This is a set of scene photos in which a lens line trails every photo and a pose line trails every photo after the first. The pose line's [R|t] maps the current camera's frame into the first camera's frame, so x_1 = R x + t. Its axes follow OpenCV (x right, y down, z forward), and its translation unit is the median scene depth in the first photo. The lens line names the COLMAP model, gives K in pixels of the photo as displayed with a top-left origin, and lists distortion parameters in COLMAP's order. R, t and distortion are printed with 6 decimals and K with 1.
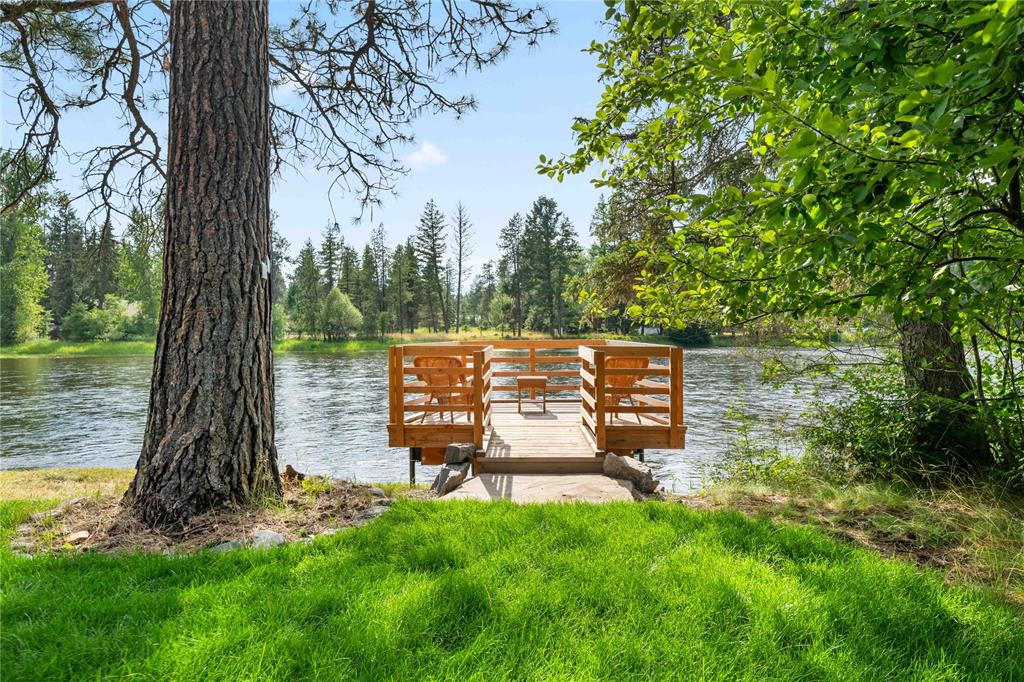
lens RADIAL K [[661.0, 0, 509.3], [0, 661.0, 345.4], [0, 0, 1]] dist [0.007003, 0.000786]
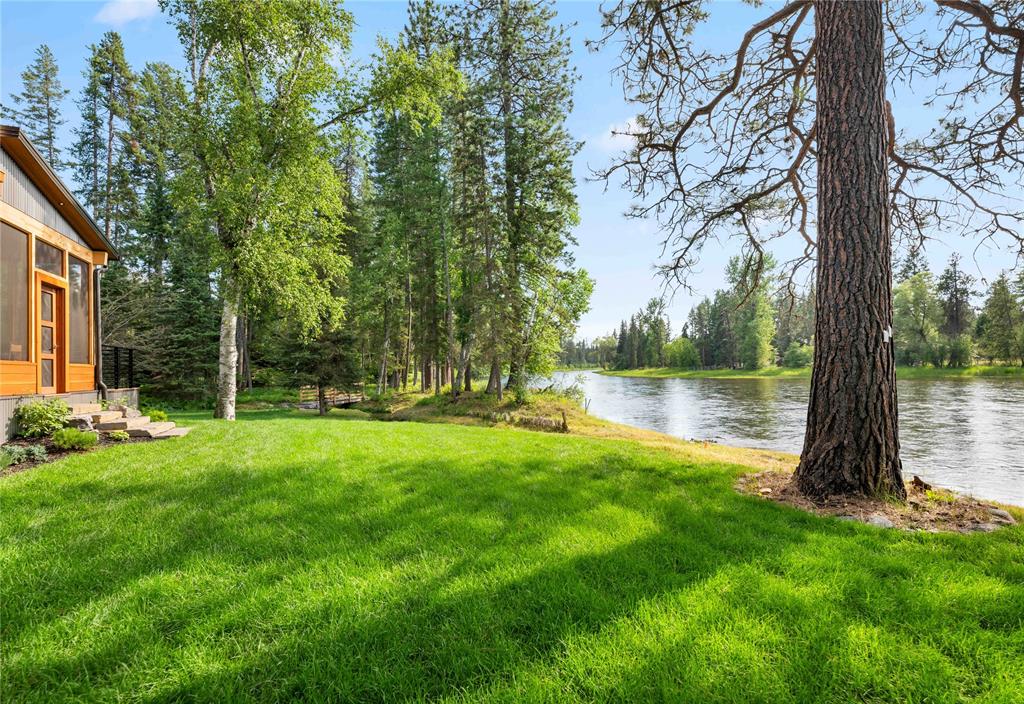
lens RADIAL K [[516.3, 0, 512.0], [0, 516.3, 352.0], [0, 0, 1]] dist [0.001252, -0.000773]
pose [[0.443474, -0.012520, -0.896200, 0.285406], [0.003820, 0.999920, -0.012079, -0.071471], [0.896279, 0.001933, 0.443486, -0.234158]]
